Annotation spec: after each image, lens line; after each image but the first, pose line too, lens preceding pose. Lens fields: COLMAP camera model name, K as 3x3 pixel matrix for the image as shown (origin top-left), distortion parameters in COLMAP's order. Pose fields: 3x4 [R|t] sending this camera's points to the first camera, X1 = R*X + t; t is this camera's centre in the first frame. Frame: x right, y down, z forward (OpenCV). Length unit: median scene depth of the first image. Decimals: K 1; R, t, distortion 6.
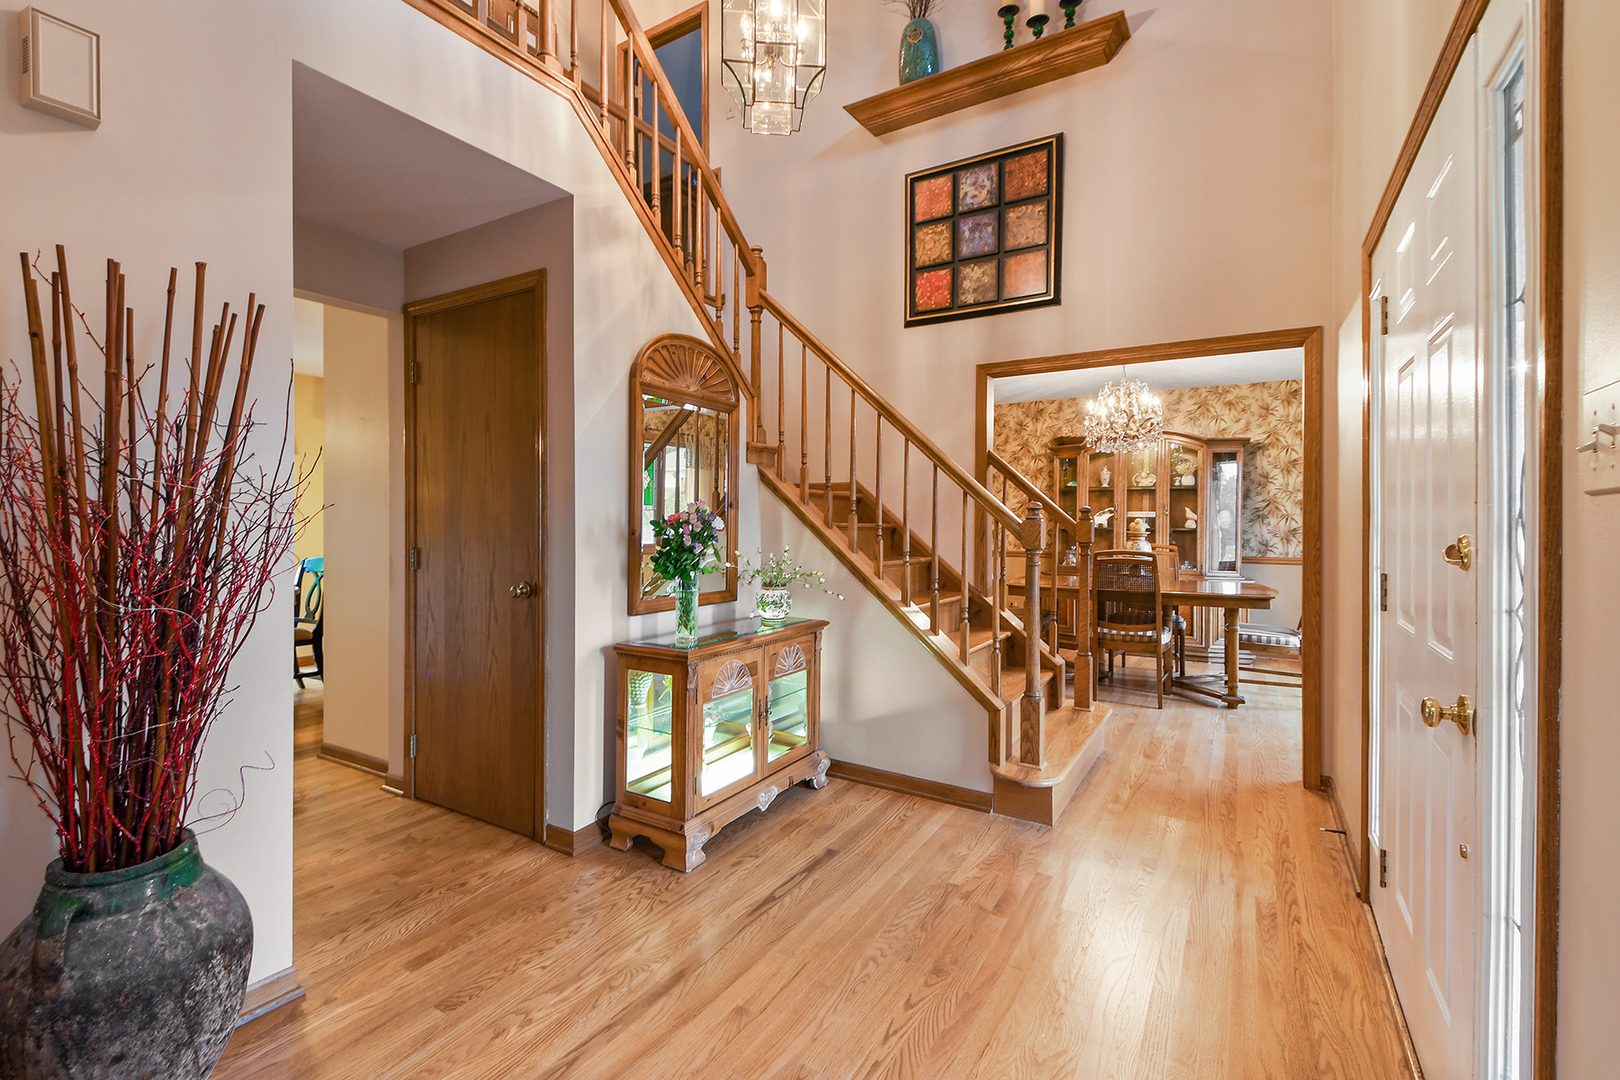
lens RADIAL K [[722.6, 0, 800.8], [0, 722.6, 533.4], [0, 0, 1]] dist [0.007290, -0.007300]
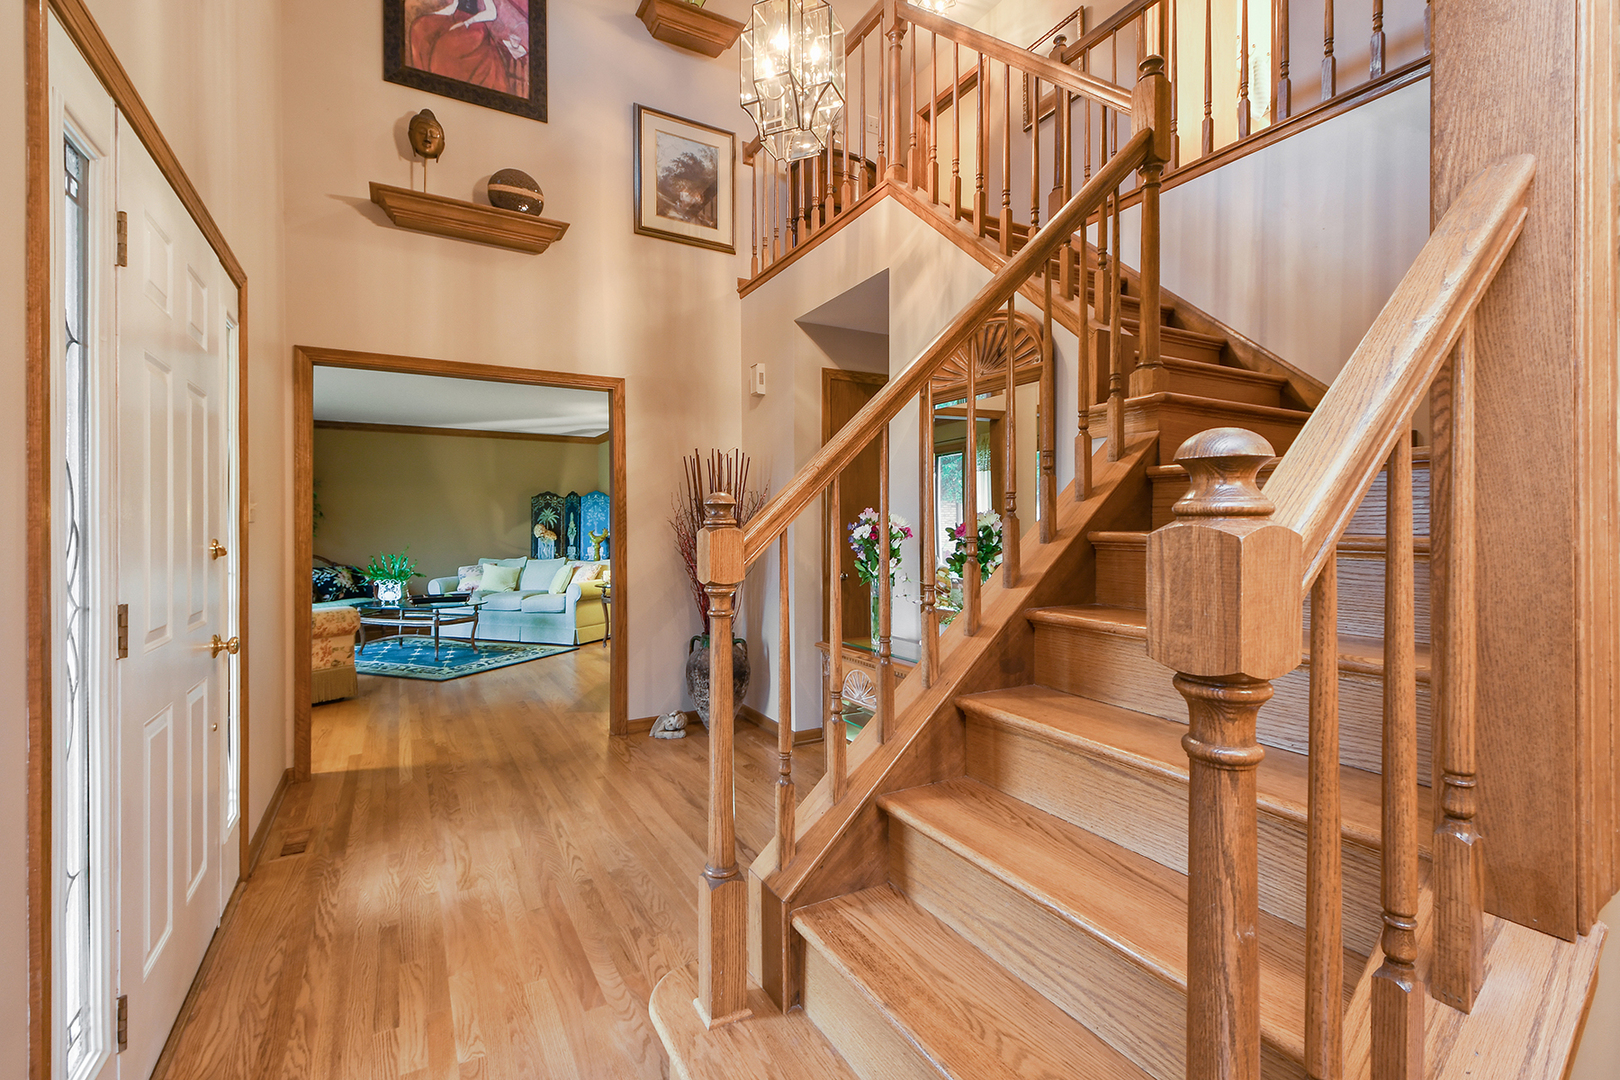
lens RADIAL K [[722.6, 0, 811.8], [0, 722.6, 529.1], [0, 0, 1]] dist [0.007290, -0.007300]
pose [[-0.487675, 0.007103, -0.872997, 0.864853], [-0.001980, 0.999955, 0.009241, -0.029894], [0.873023, 0.006235, -0.487639, 1.533971]]
